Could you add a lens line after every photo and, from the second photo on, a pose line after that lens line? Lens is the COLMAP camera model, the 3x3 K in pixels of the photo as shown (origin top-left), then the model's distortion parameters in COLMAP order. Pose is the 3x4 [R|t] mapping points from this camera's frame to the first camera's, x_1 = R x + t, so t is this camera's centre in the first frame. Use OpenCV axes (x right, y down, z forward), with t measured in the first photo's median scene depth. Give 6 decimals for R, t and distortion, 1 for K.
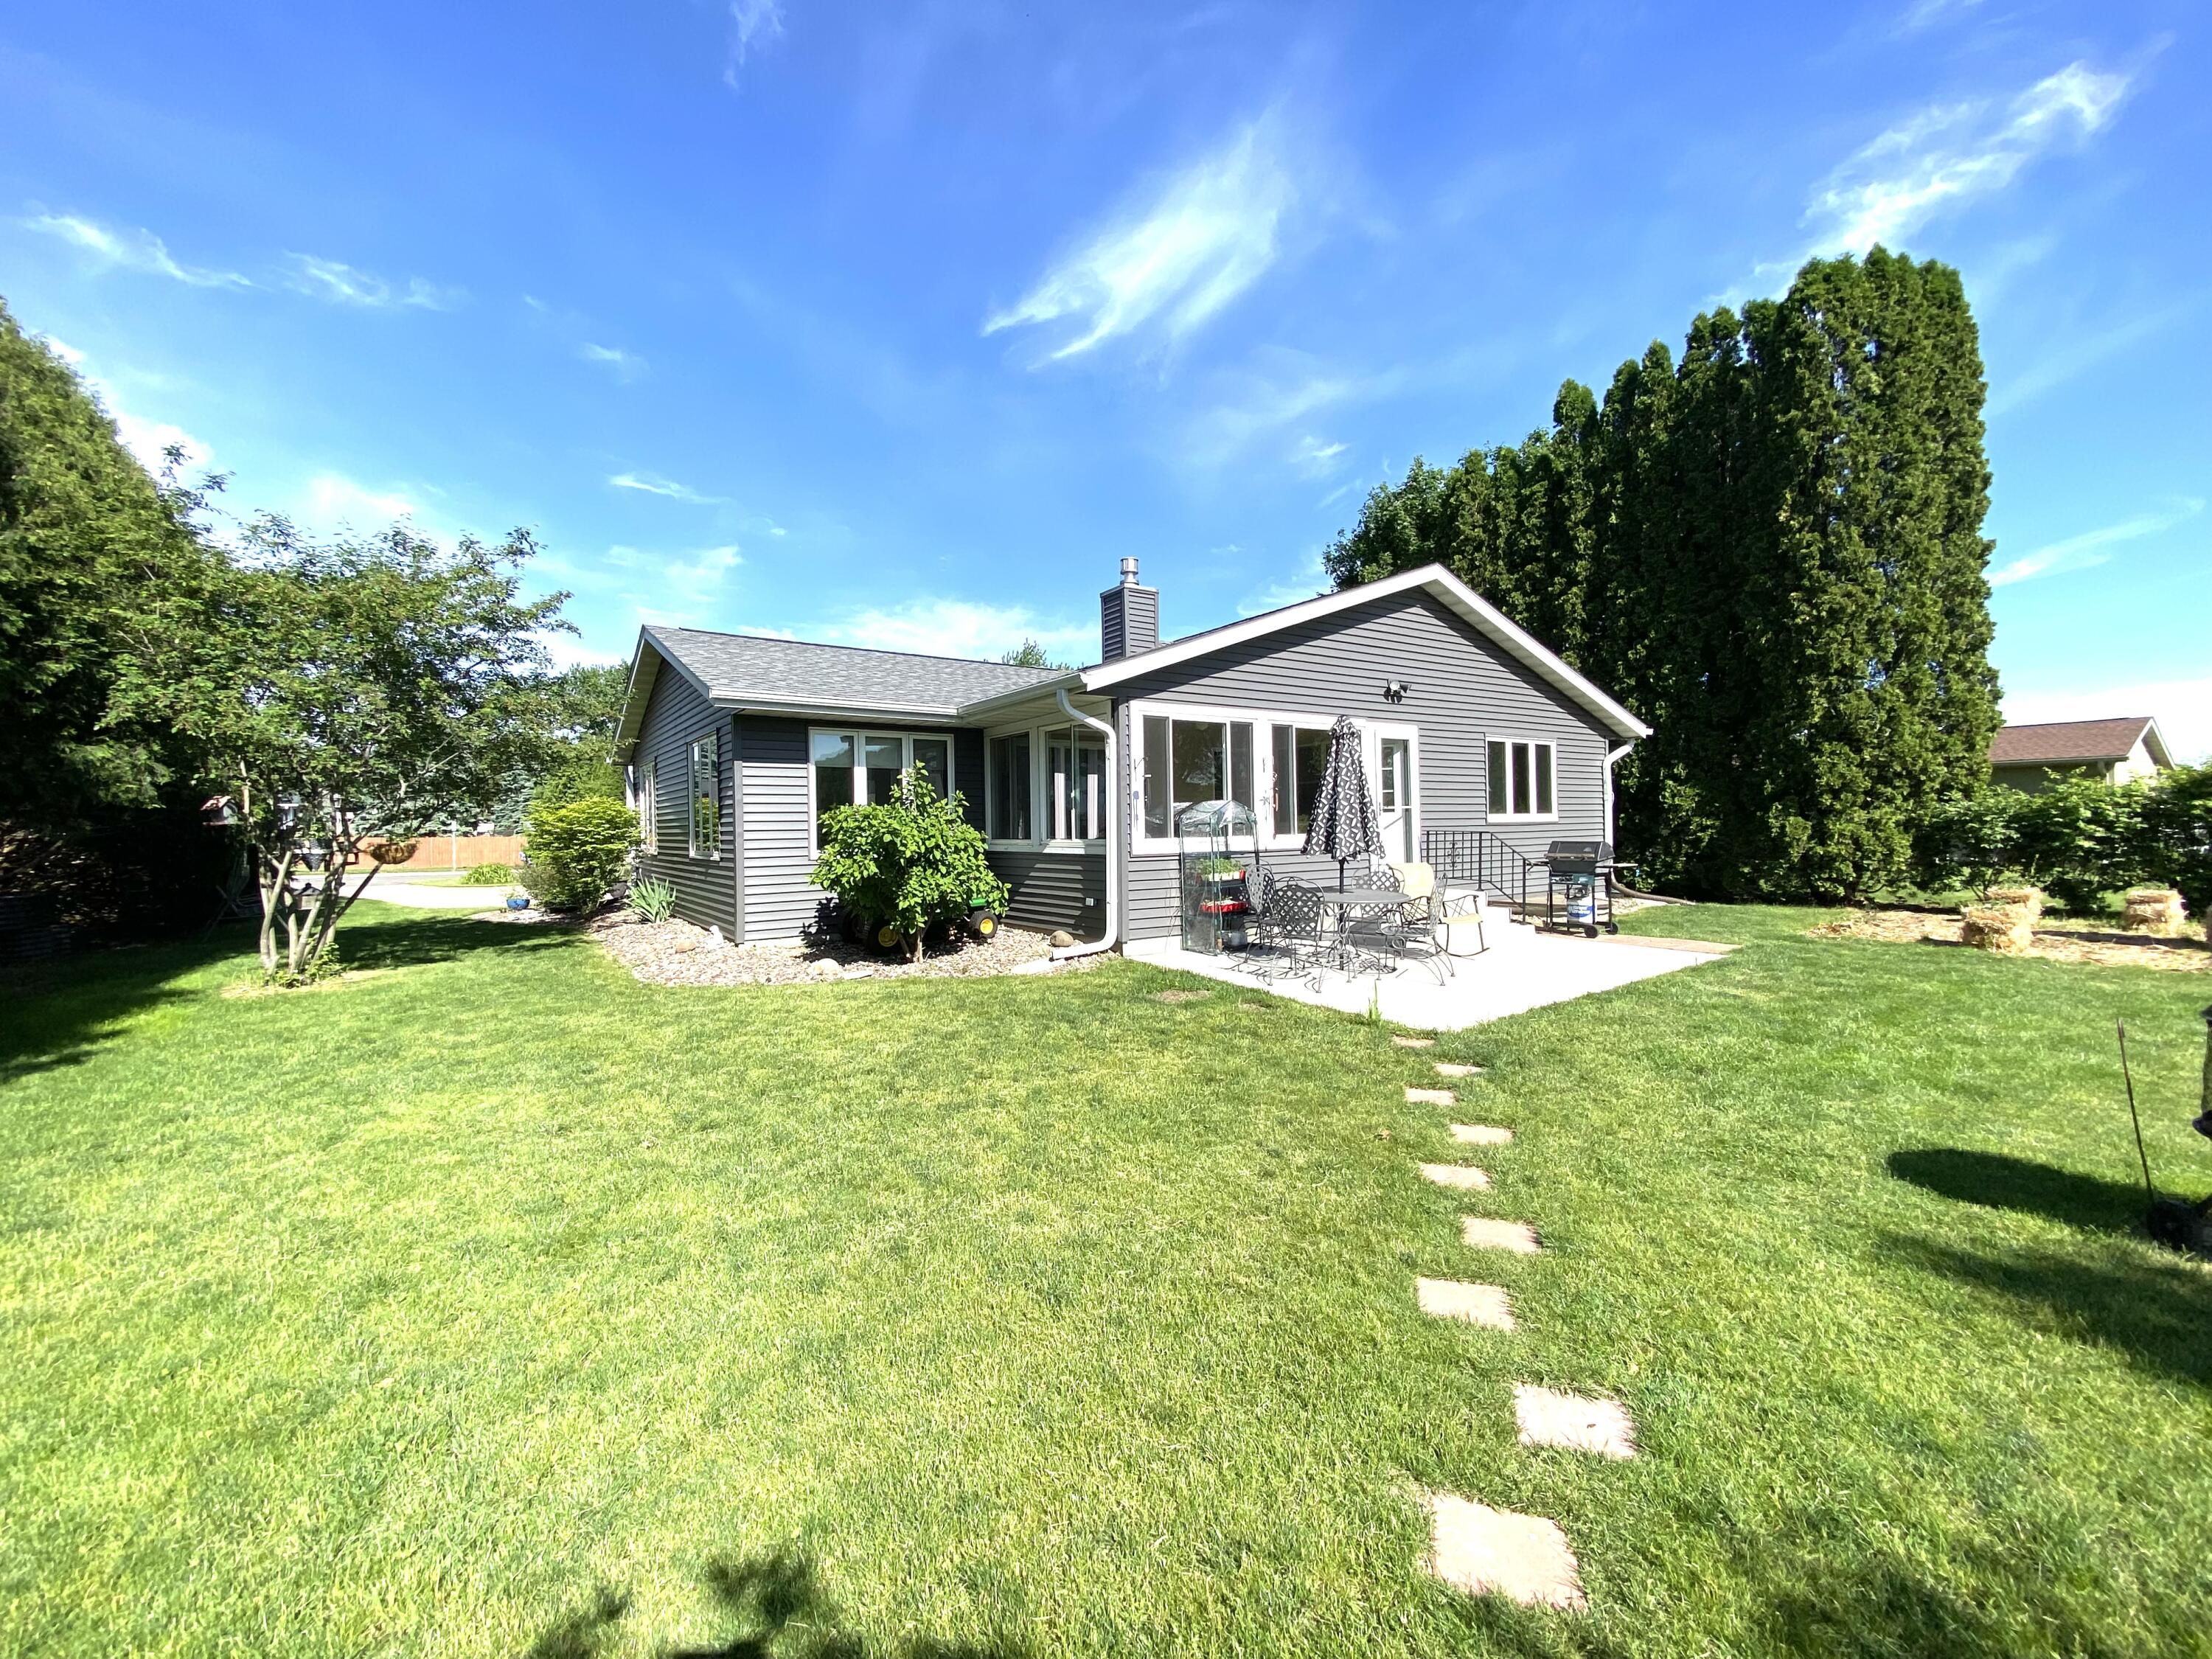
lens RADIAL K [[890.4, 0, 1111.2], [0, 890.4, 828.6], [0, 0, 1]] dist [-0.015114, -0.001920]
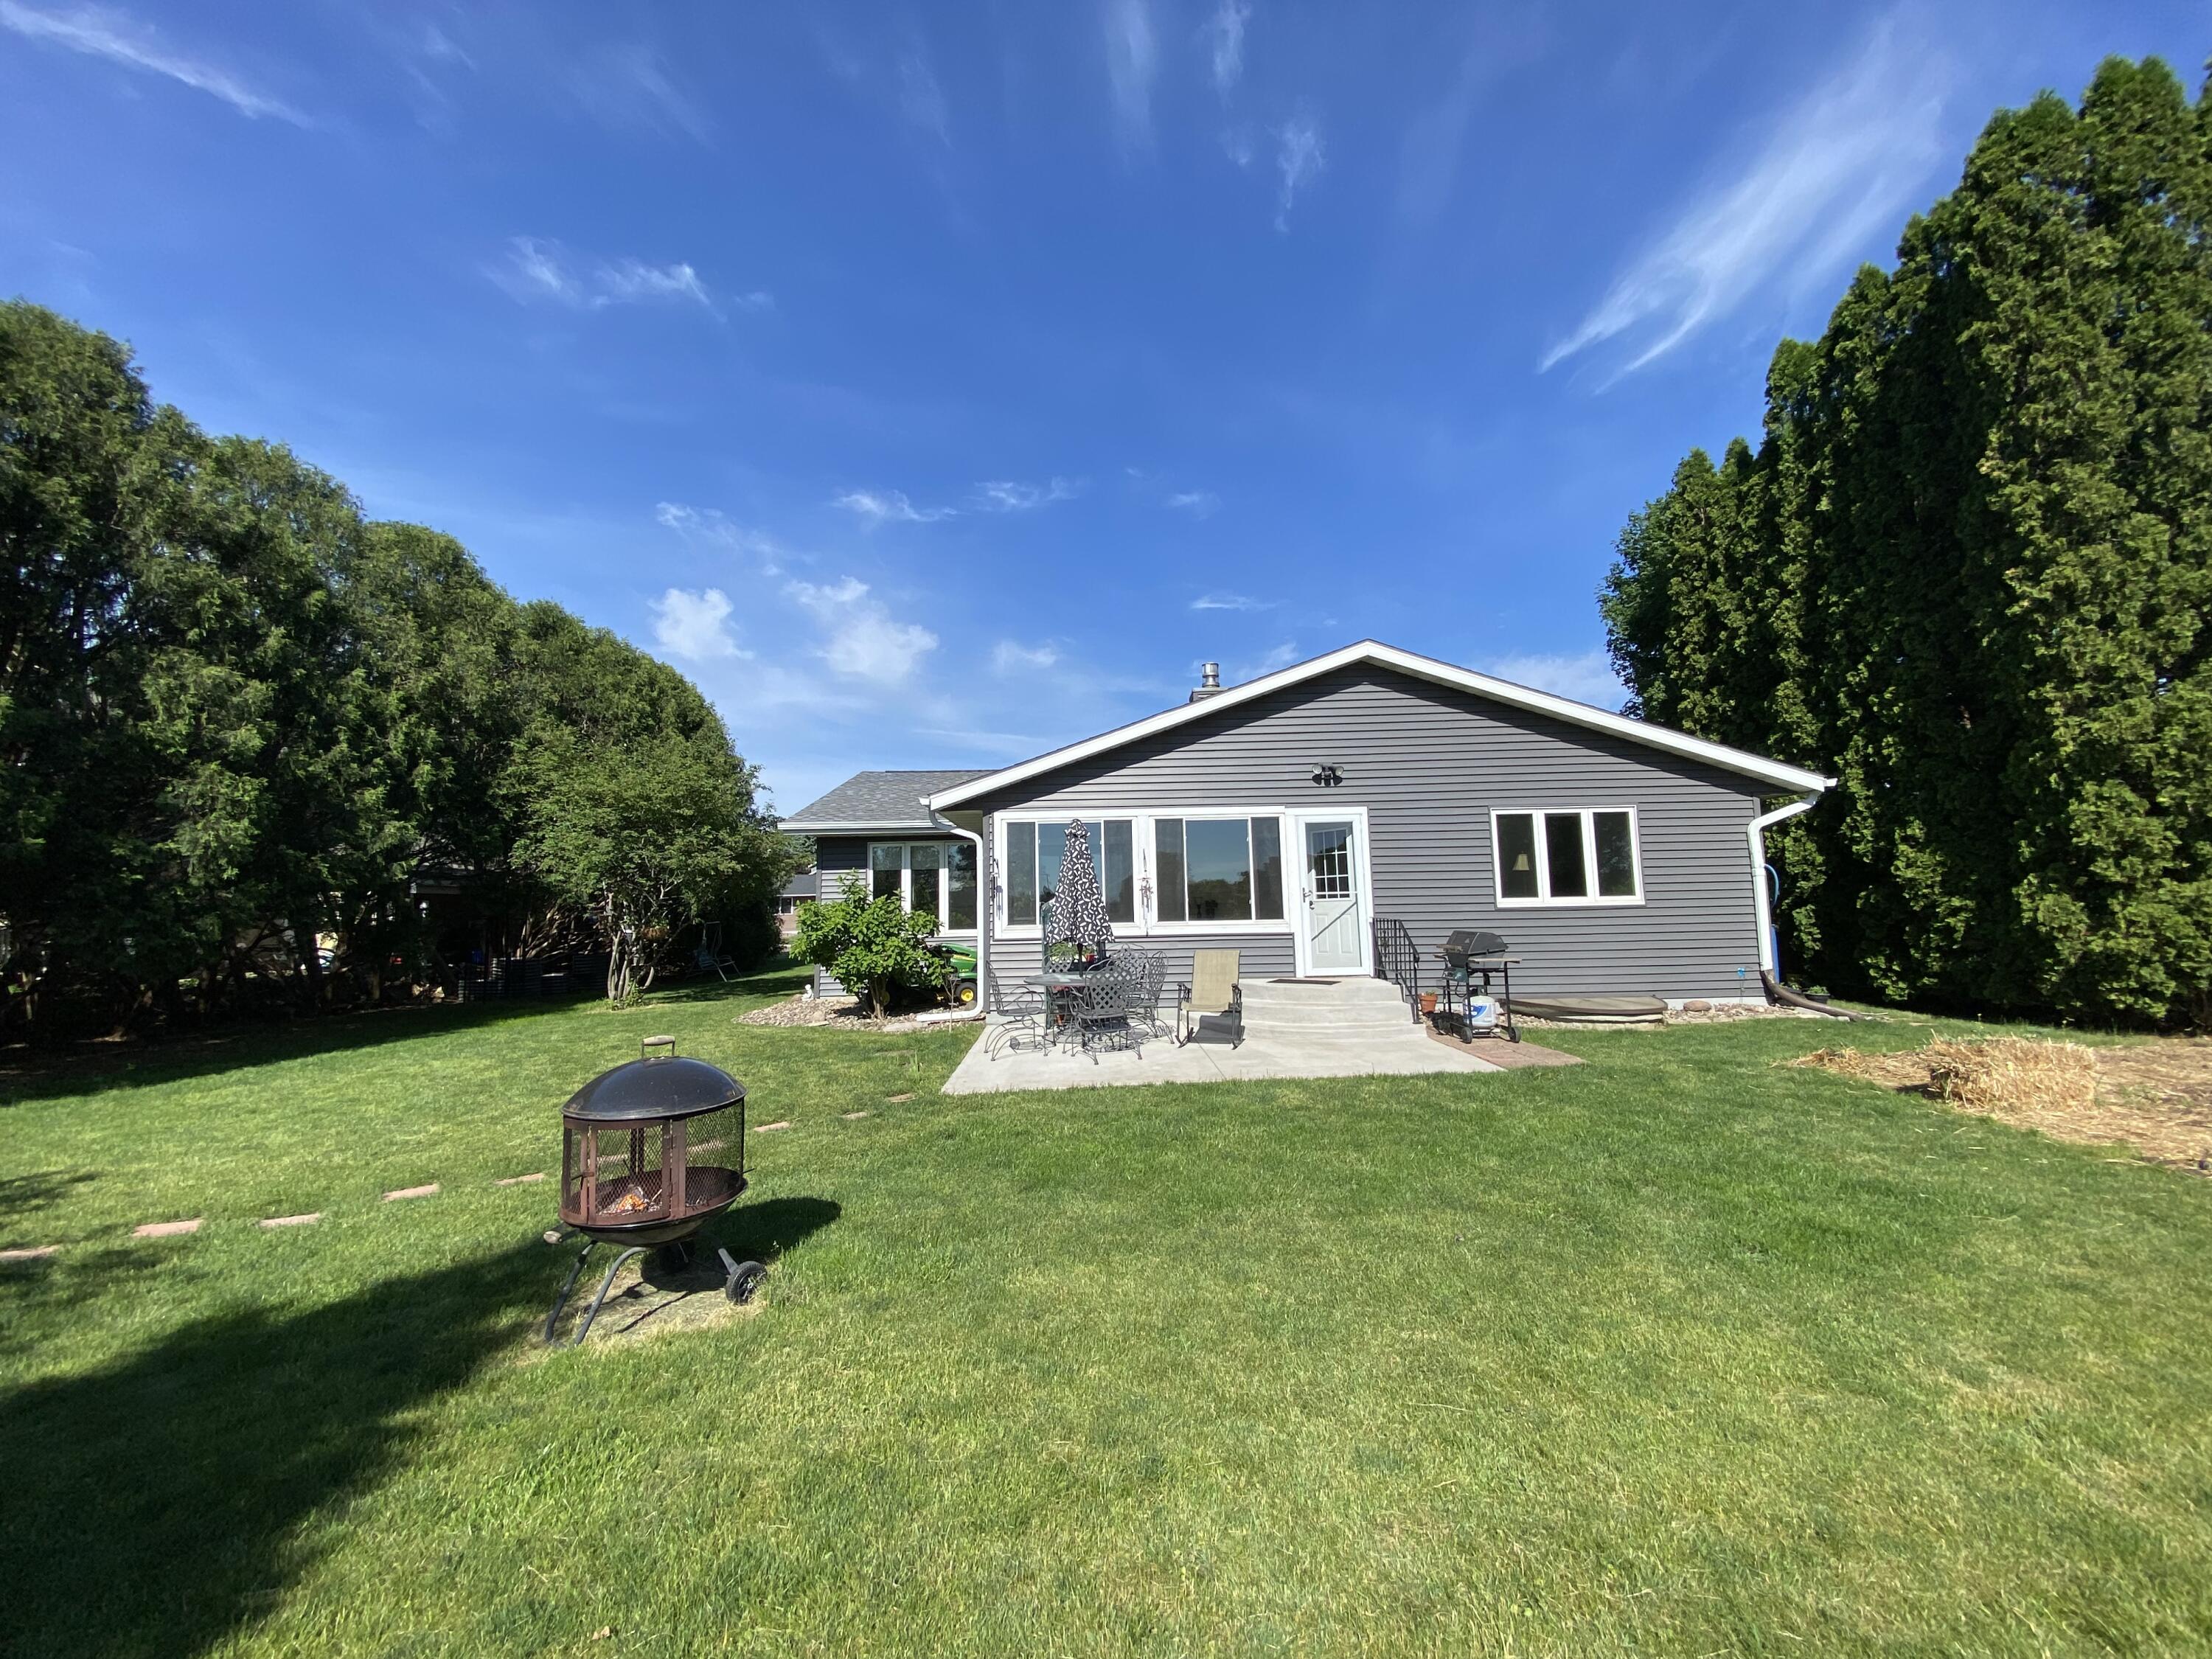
lens RADIAL K [[890.4, 0, 1048.1], [0, 890.4, 830.9], [0, 0, 1]] dist [-0.015114, -0.001920]
pose [[0.827282, -0.053576, -0.559226, 0.525311], [0.003898, 0.995966, -0.089651, -0.005456], [0.561773, 0.071986, 0.824153, 0.024740]]
